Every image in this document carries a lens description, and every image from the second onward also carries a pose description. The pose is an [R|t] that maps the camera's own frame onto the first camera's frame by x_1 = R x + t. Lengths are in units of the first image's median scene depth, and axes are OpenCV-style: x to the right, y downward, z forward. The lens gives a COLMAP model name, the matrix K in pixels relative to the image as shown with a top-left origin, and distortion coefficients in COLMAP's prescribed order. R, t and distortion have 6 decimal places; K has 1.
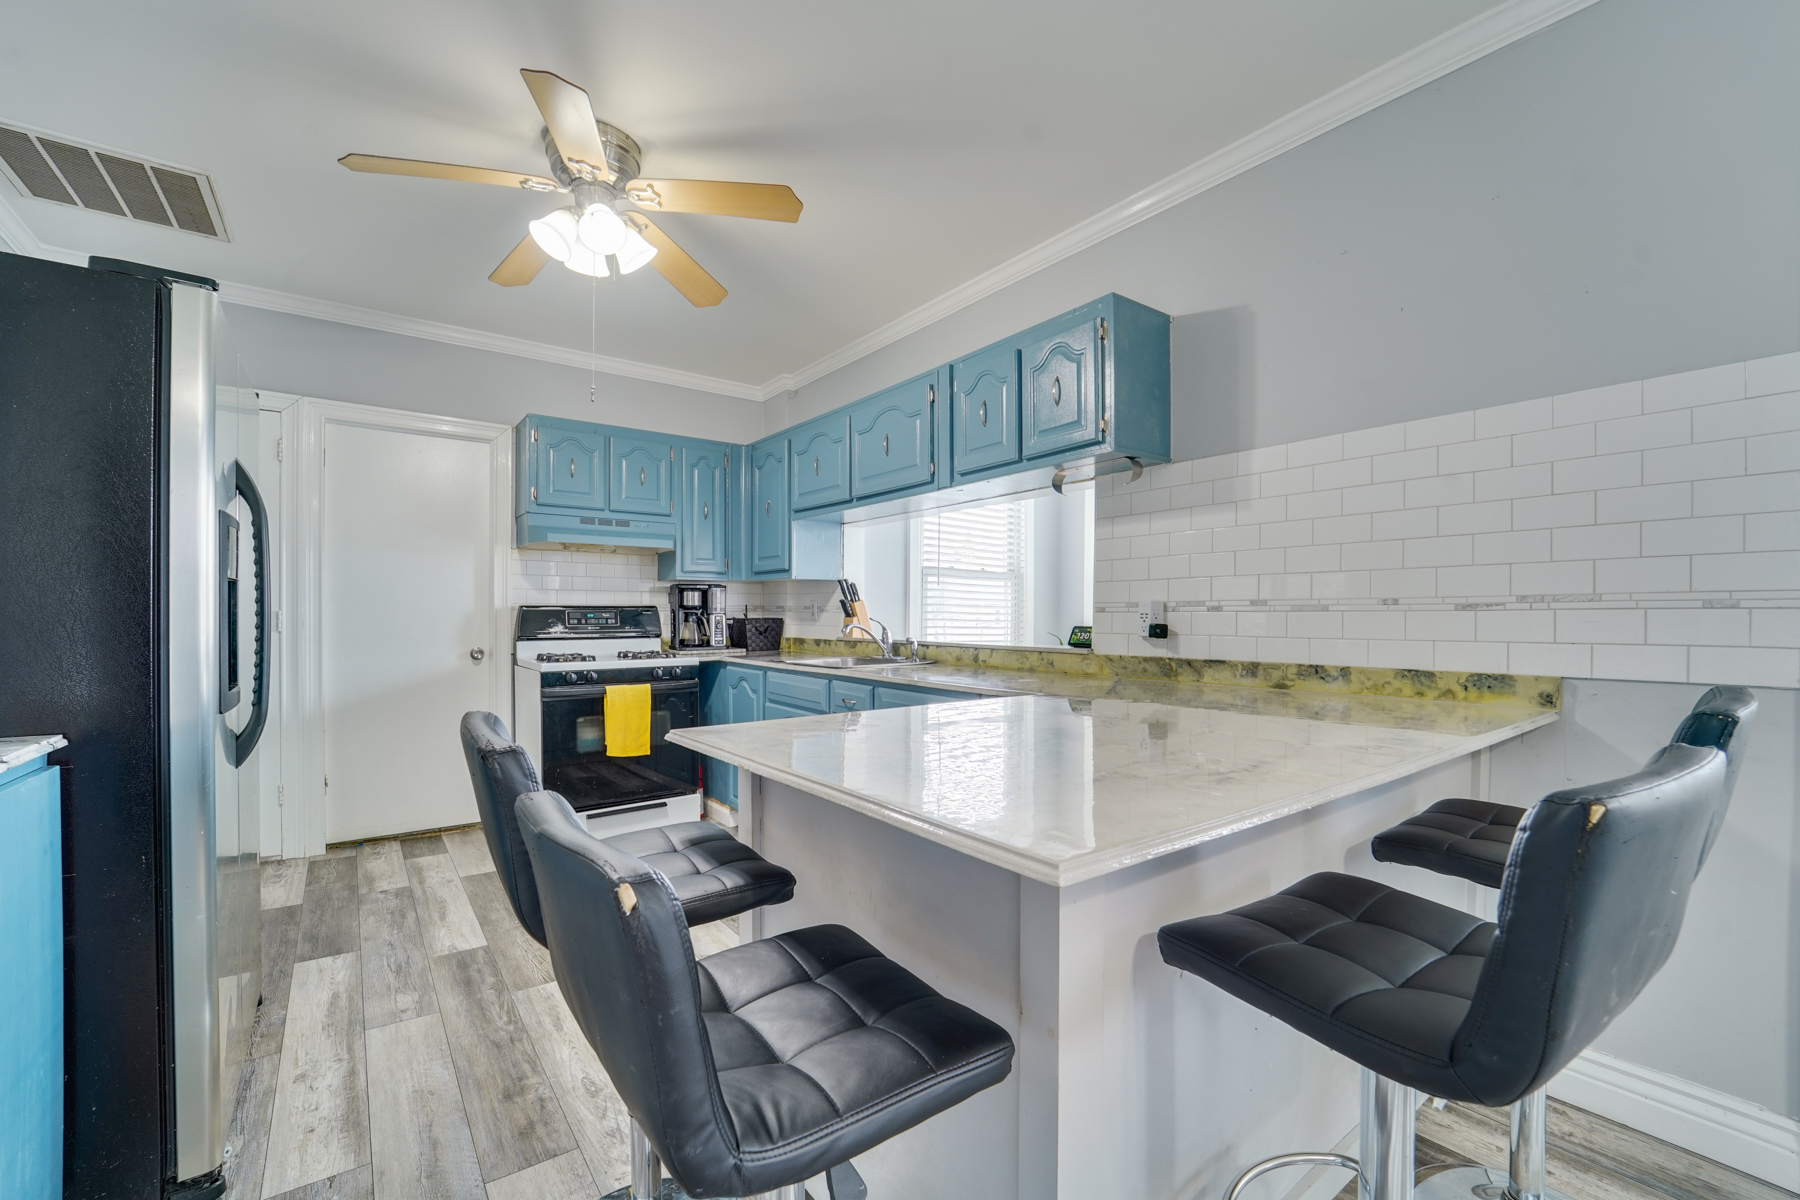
lens RADIAL K [[771.5, 0, 906.3], [0, 771.5, 614.3], [0, 0, 1]] dist [-0.022633, -0.000058]
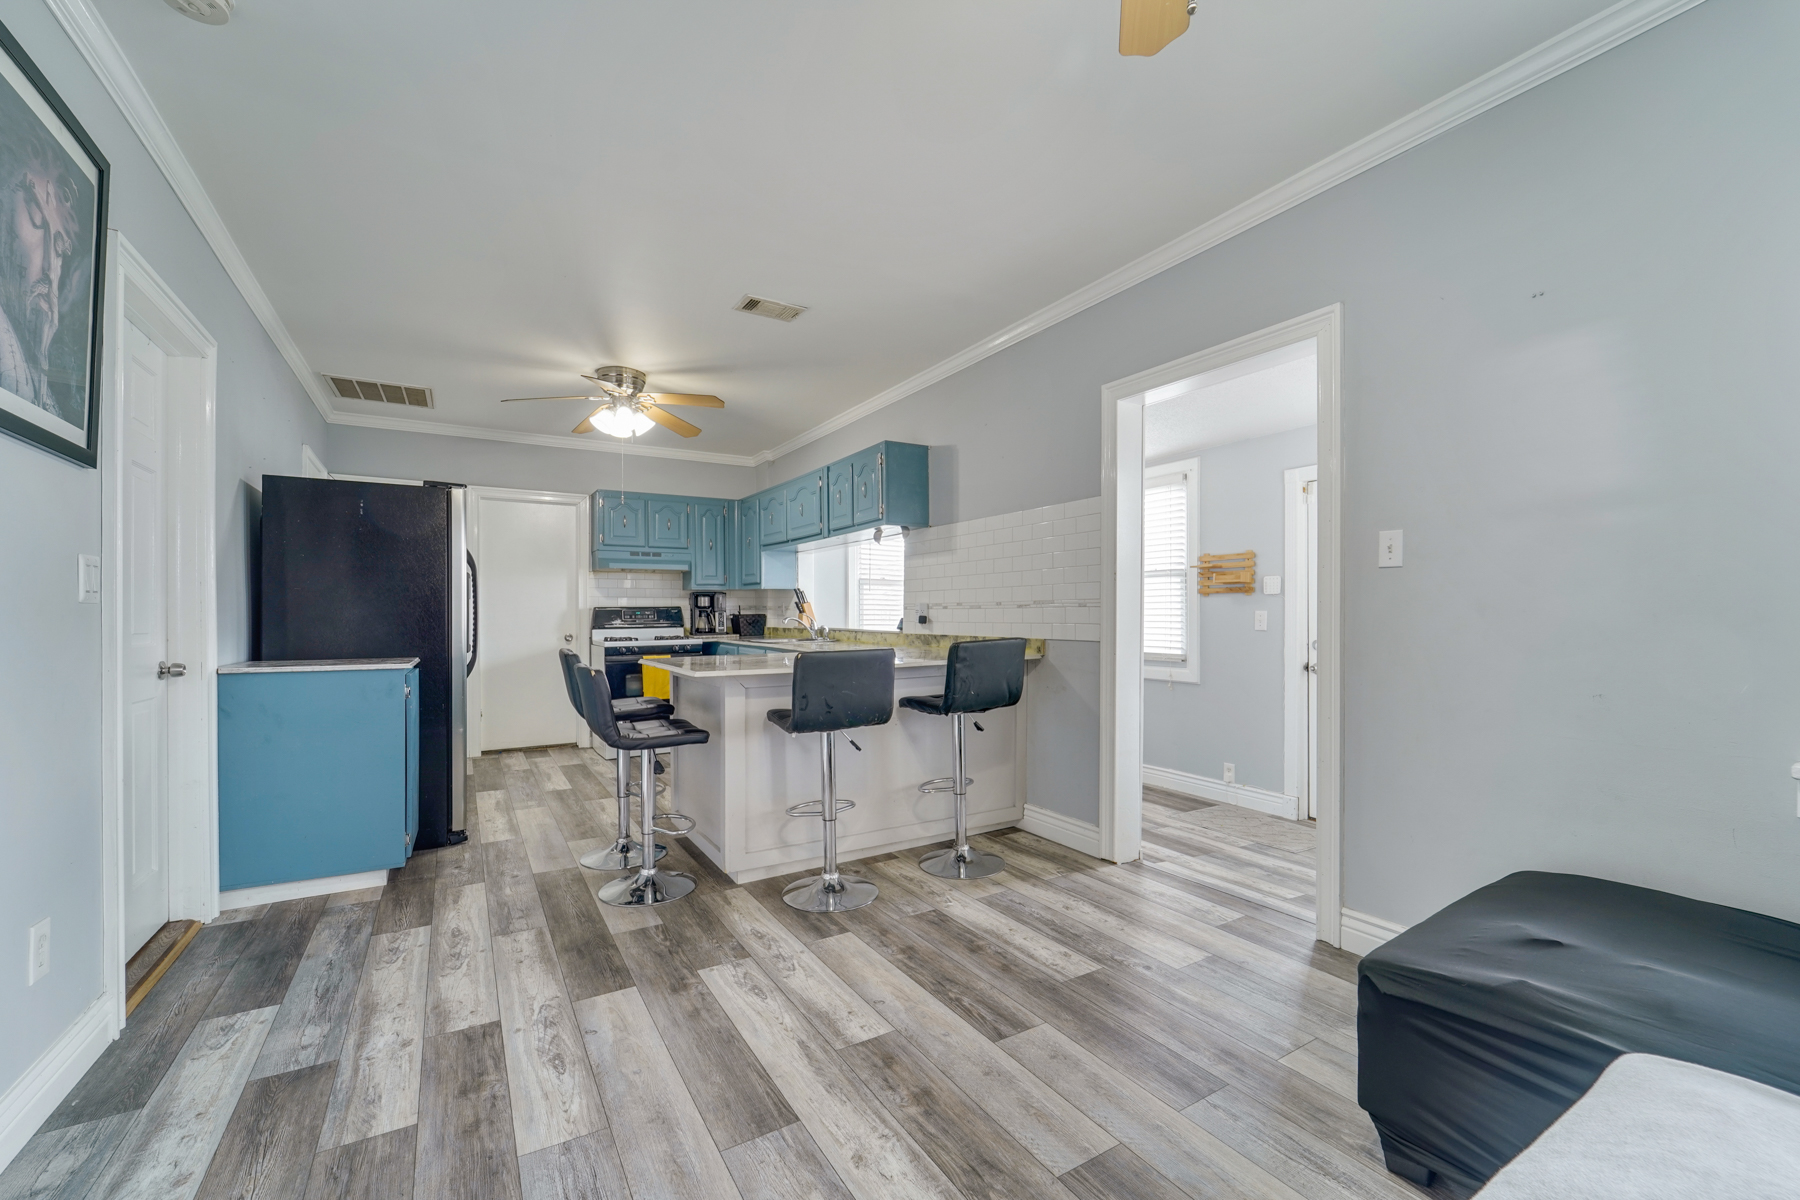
lens RADIAL K [[738.5, 0, 898.8], [0, 738.5, 607.0], [0, 0, 1]] dist [-0.008343, -0.000038]
pose [[0.995489, -0.007102, -0.094610, 0.295805], [0.006703, 0.999967, -0.004538, -0.000523], [0.094640, 0.003884, 0.995504, -0.507664]]
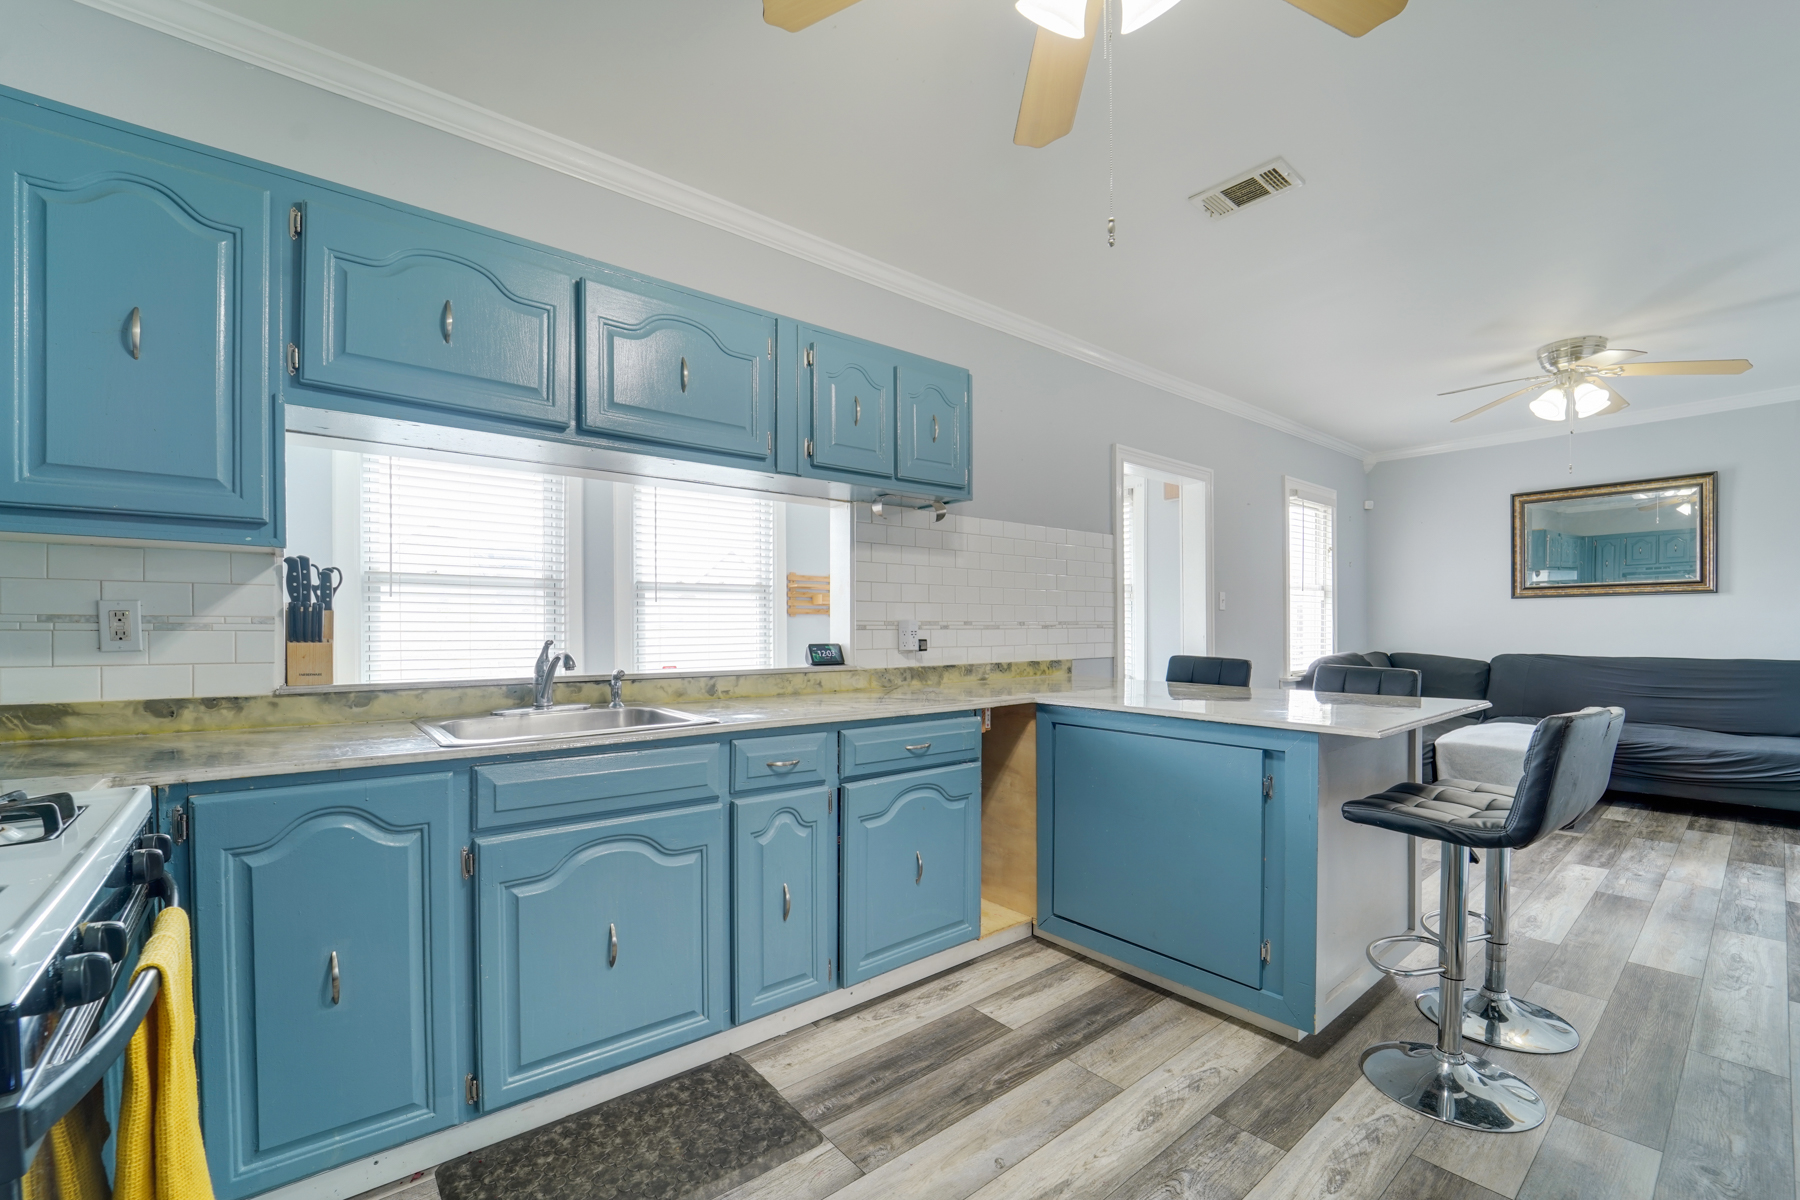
lens RADIAL K [[751.1, 0, 942.3], [0, 751.1, 634.4], [0, 0, 1]] dist [-0.001667, -0.000142]
pose [[-0.090135, -0.008689, 0.995892, -0.578006], [0.001733, 0.999959, 0.008881, -0.003793], [-0.995928, 0.002526, -0.090117, 0.723044]]
